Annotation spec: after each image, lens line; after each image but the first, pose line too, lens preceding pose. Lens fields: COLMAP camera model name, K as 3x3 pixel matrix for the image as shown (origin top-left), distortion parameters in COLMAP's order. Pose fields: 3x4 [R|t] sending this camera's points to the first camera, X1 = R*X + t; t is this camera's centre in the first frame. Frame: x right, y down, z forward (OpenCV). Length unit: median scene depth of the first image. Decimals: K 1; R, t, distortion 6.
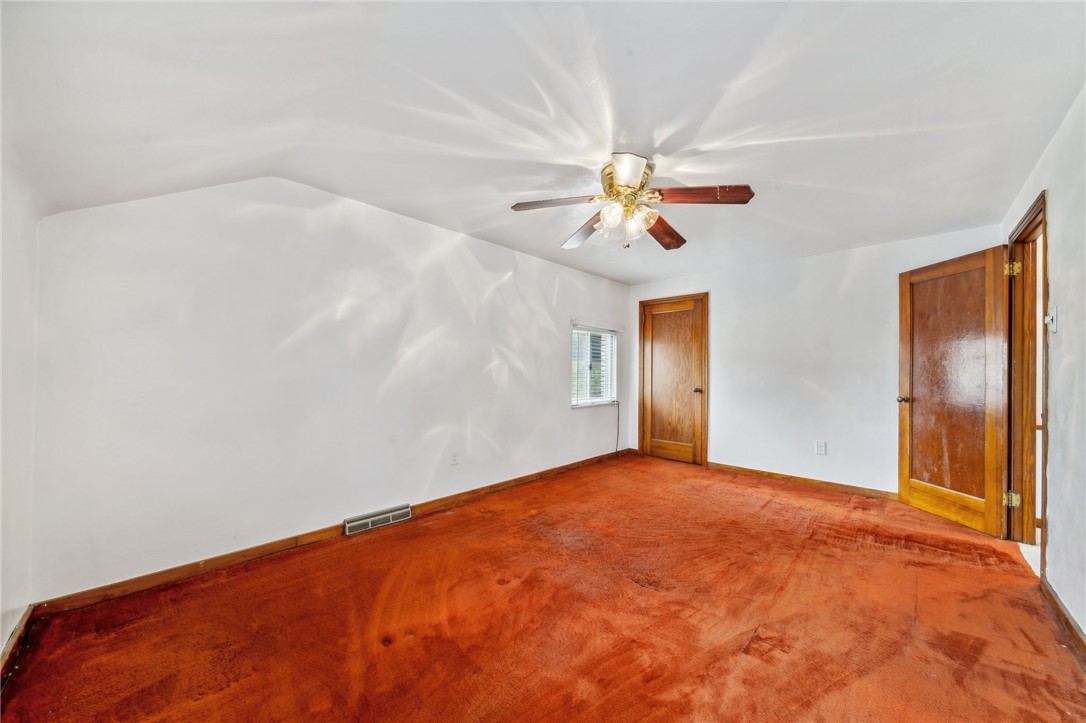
lens RADIAL K [[379.0, 0, 540.4], [0, 379.0, 372.1], [0, 0, 1]] dist [-0.002087, -0.000312]
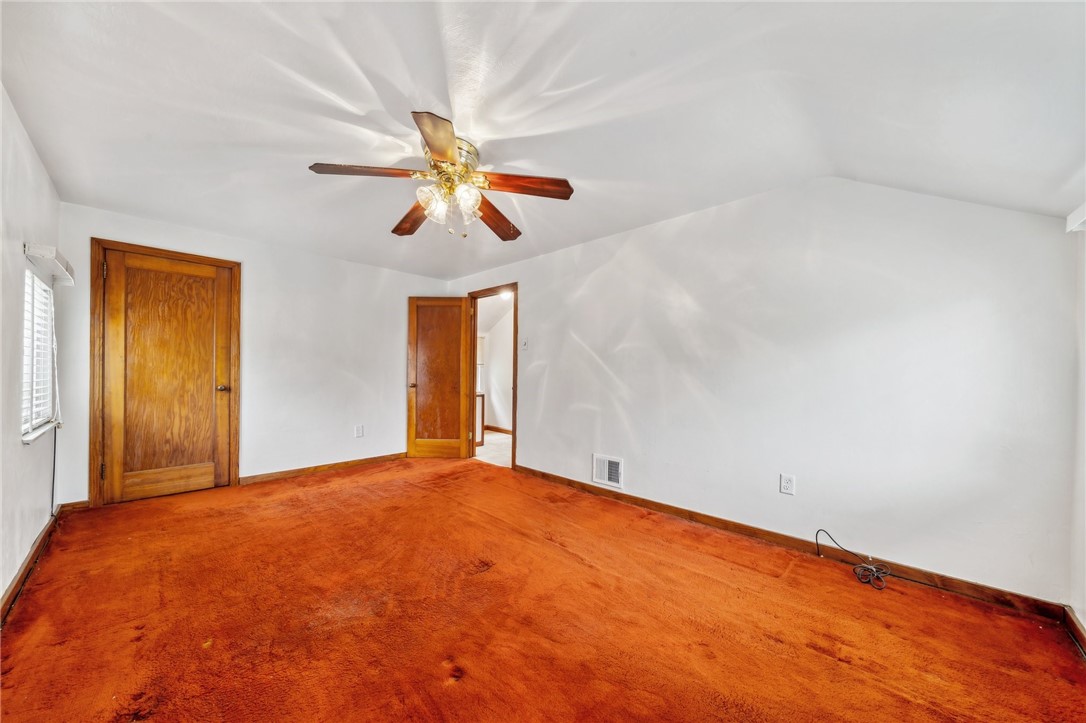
lens RADIAL K [[379.0, 0, 540.4], [0, 379.0, 372.1], [0, 0, 1]] dist [-0.002087, -0.000312]
pose [[-0.009982, -0.015834, 0.999825, -0.452117], [-0.014592, 0.999770, 0.015687, -0.007483], [-0.999844, -0.014433, -0.010211, 0.493753]]
